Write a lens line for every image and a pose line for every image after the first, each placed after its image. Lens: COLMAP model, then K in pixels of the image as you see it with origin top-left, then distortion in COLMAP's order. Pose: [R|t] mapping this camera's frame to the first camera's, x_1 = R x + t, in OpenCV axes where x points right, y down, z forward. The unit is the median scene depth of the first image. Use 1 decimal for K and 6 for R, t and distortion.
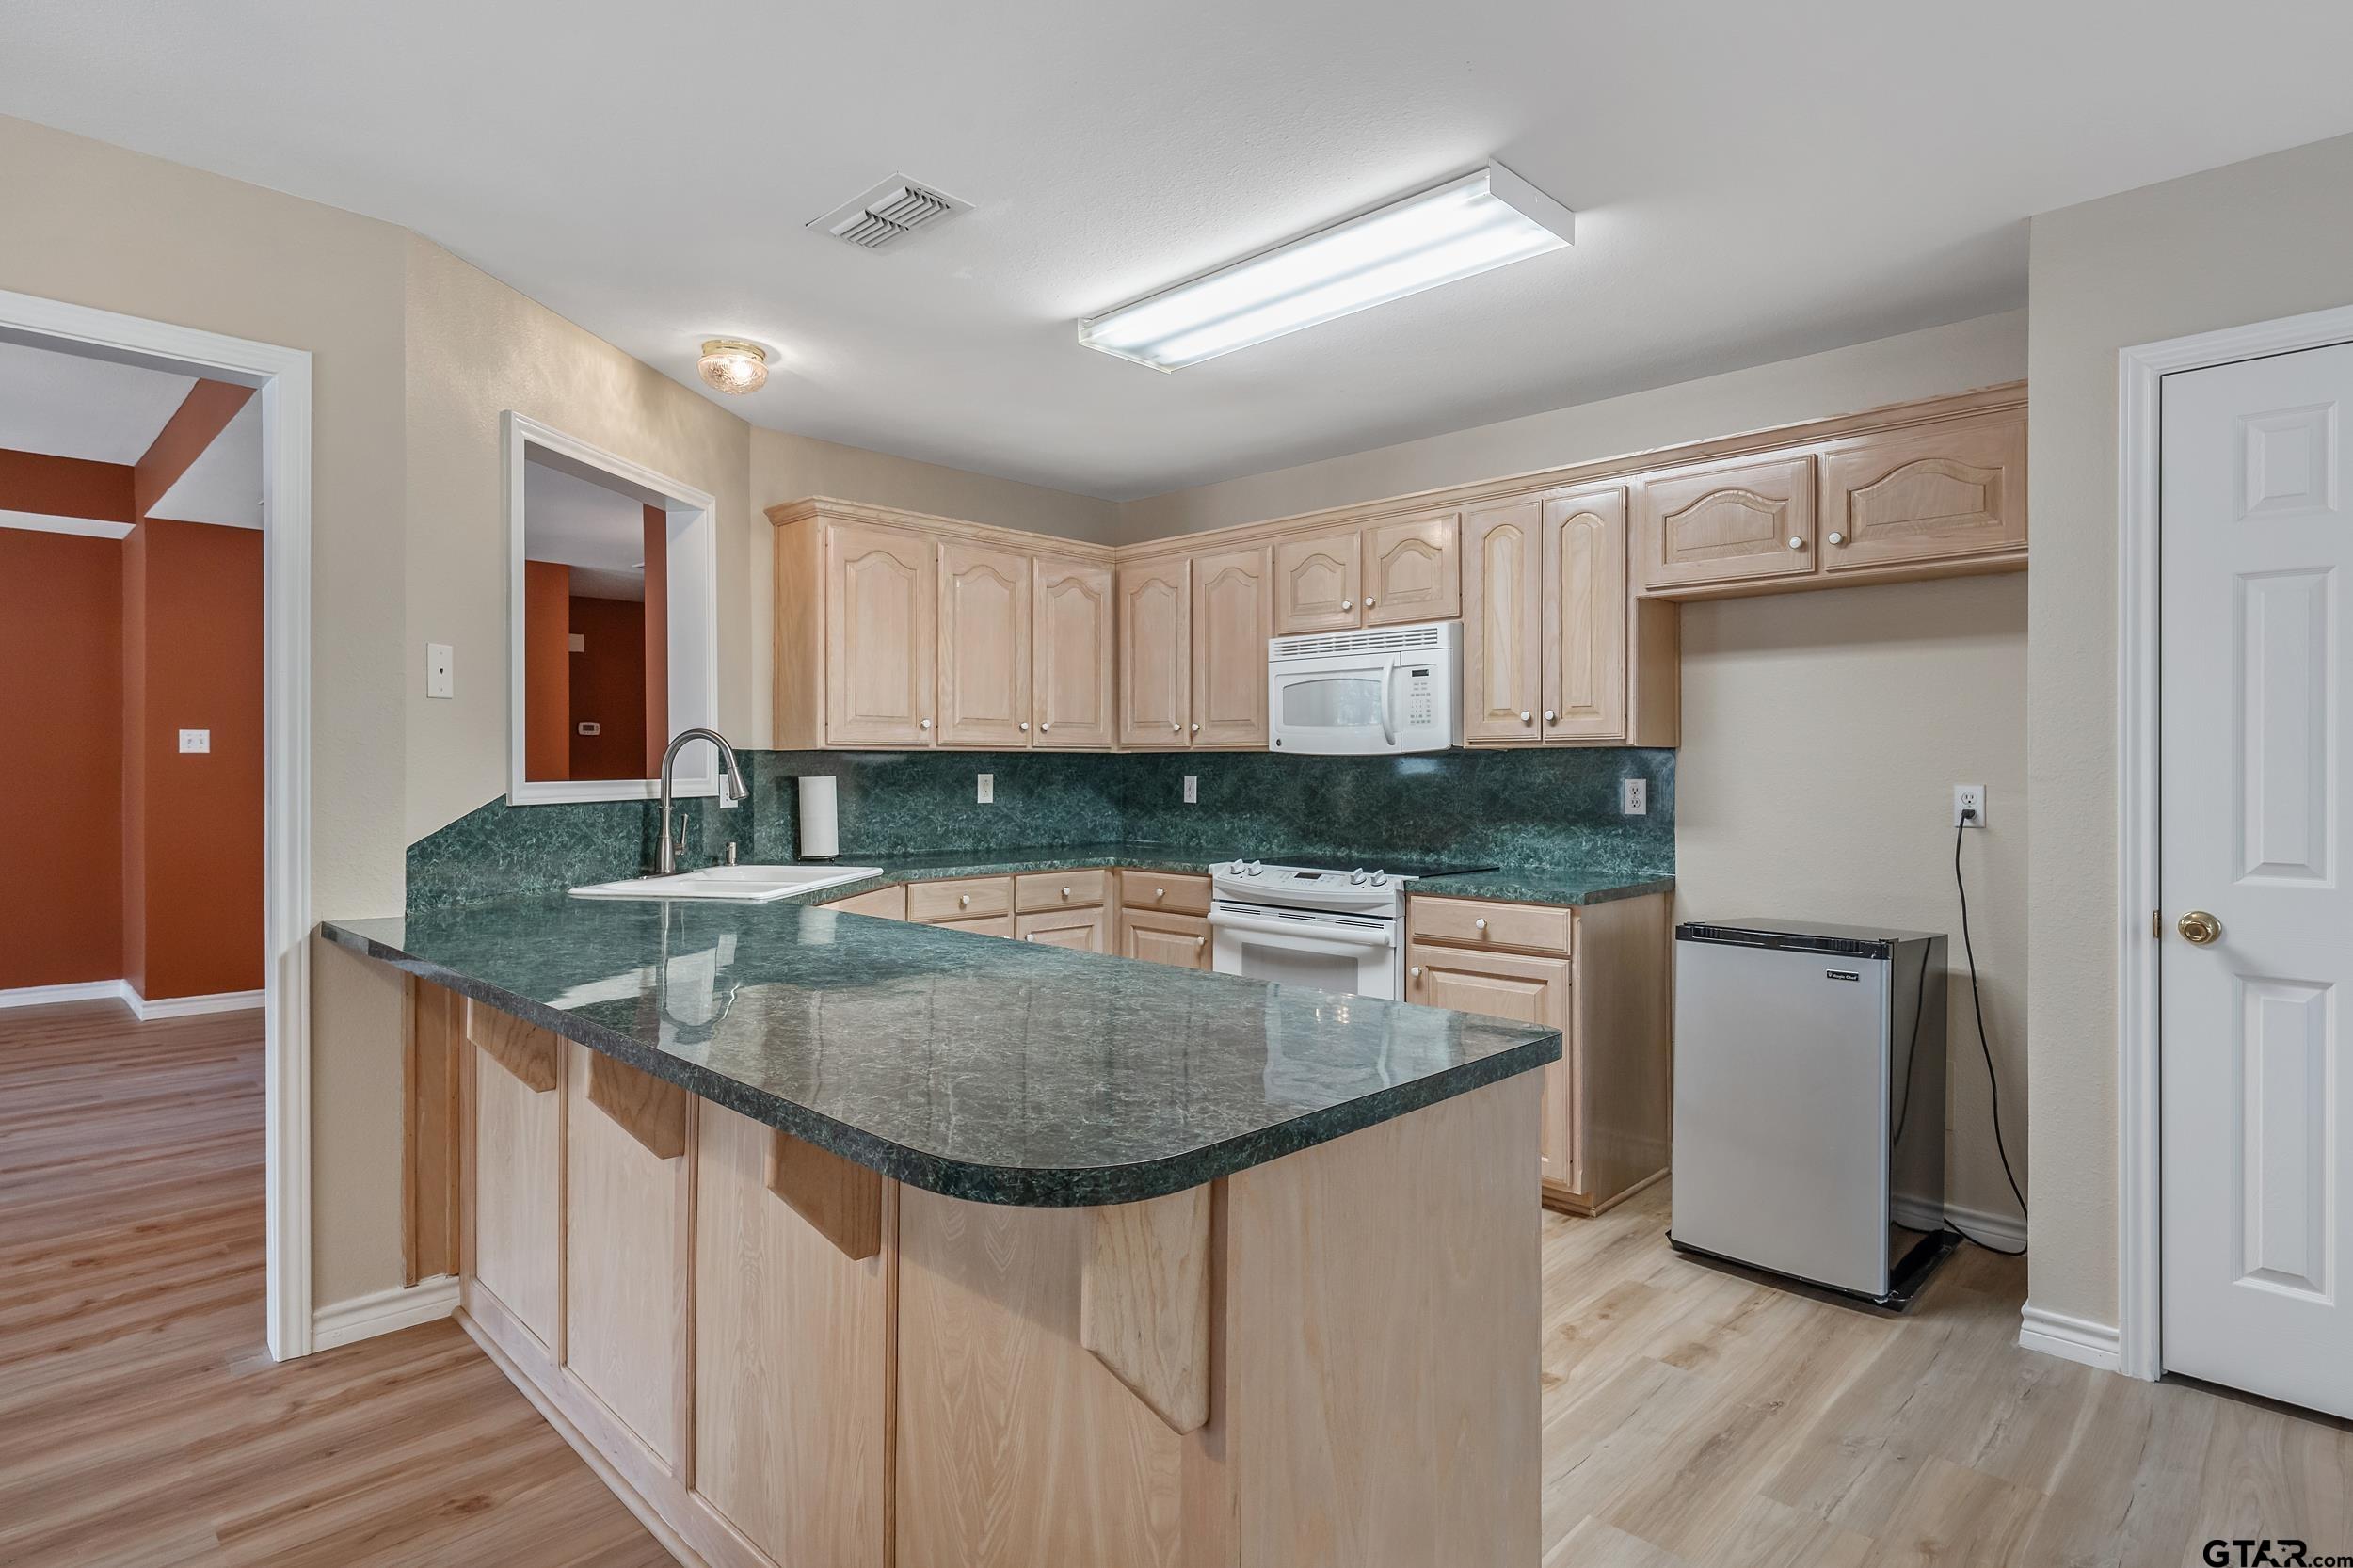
lens RADIAL K [[1236.0, 0, 1173.3], [0, 1236.0, 774.0], [0, 0, 1]] dist [0.002305, 0.000387]
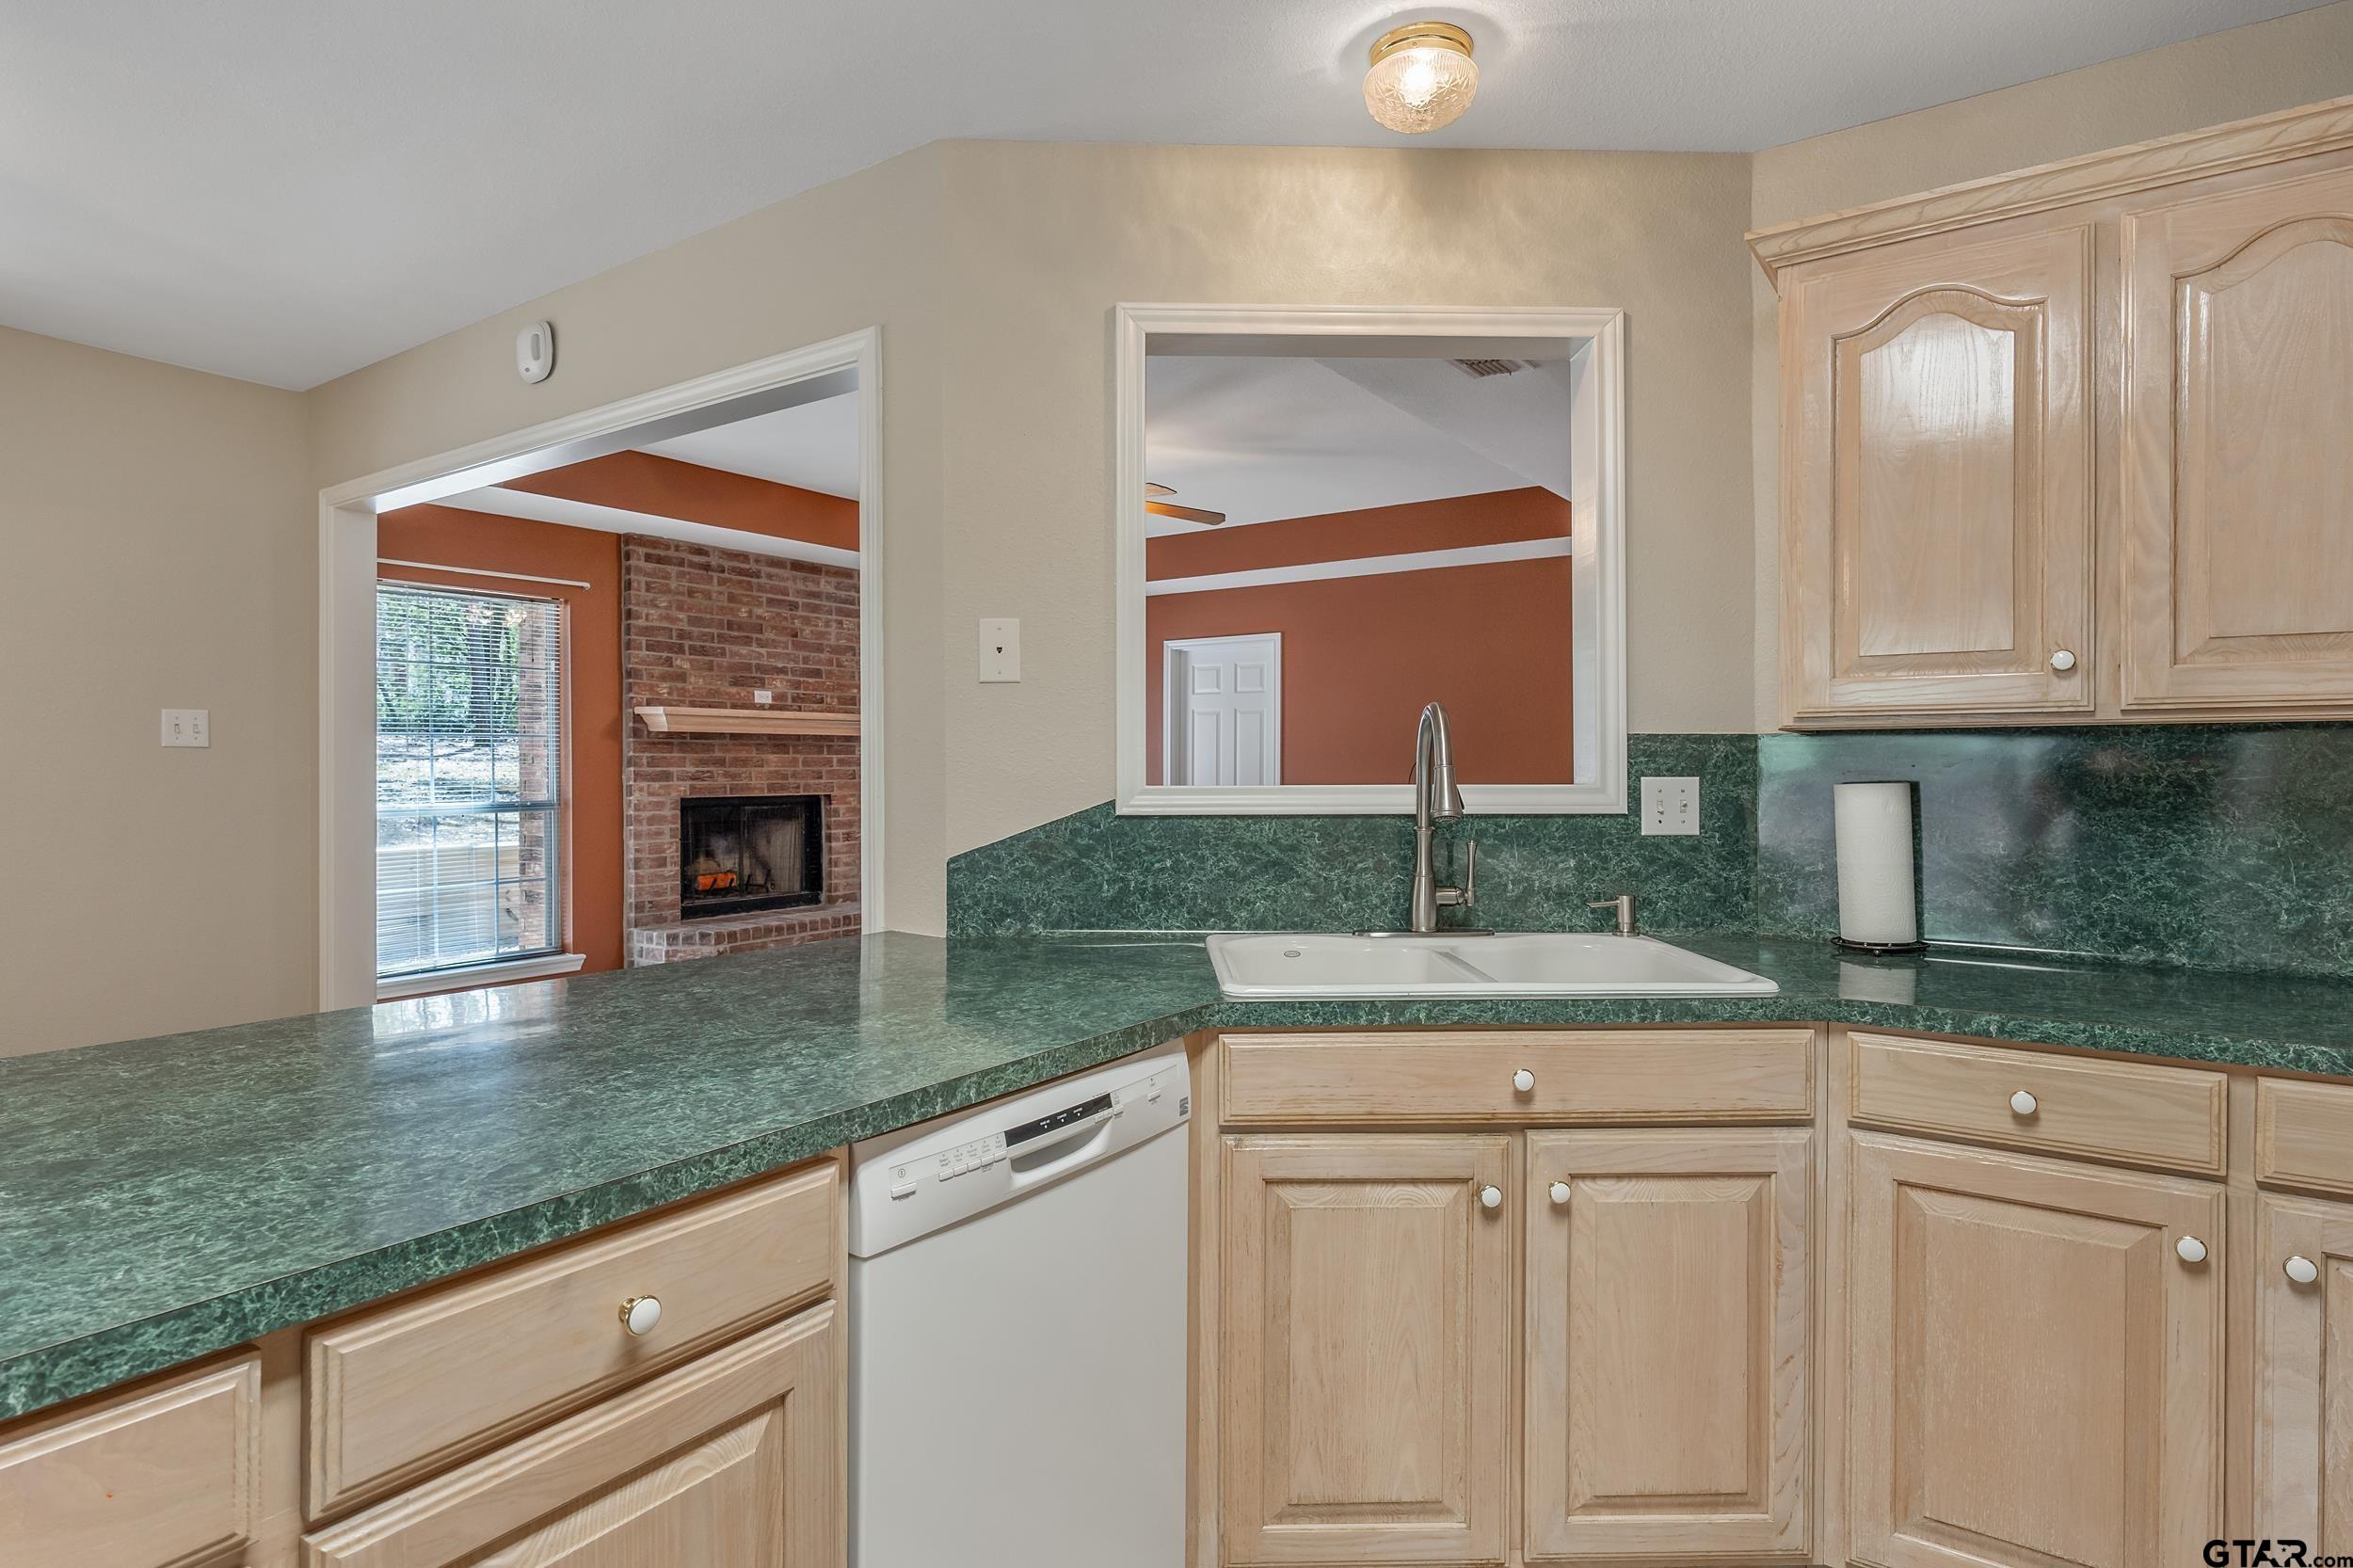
lens RADIAL K [[1236.0, 0, 1173.3], [0, 1236.0, 774.0], [0, 0, 1]] dist [0.002305, 0.000387]
pose [[0.172343, 0.002685, -0.985033, 0.201749], [-0.005287, 0.999984, 0.001801, -0.001685], [0.985023, 0.004898, 0.172354, 0.783609]]
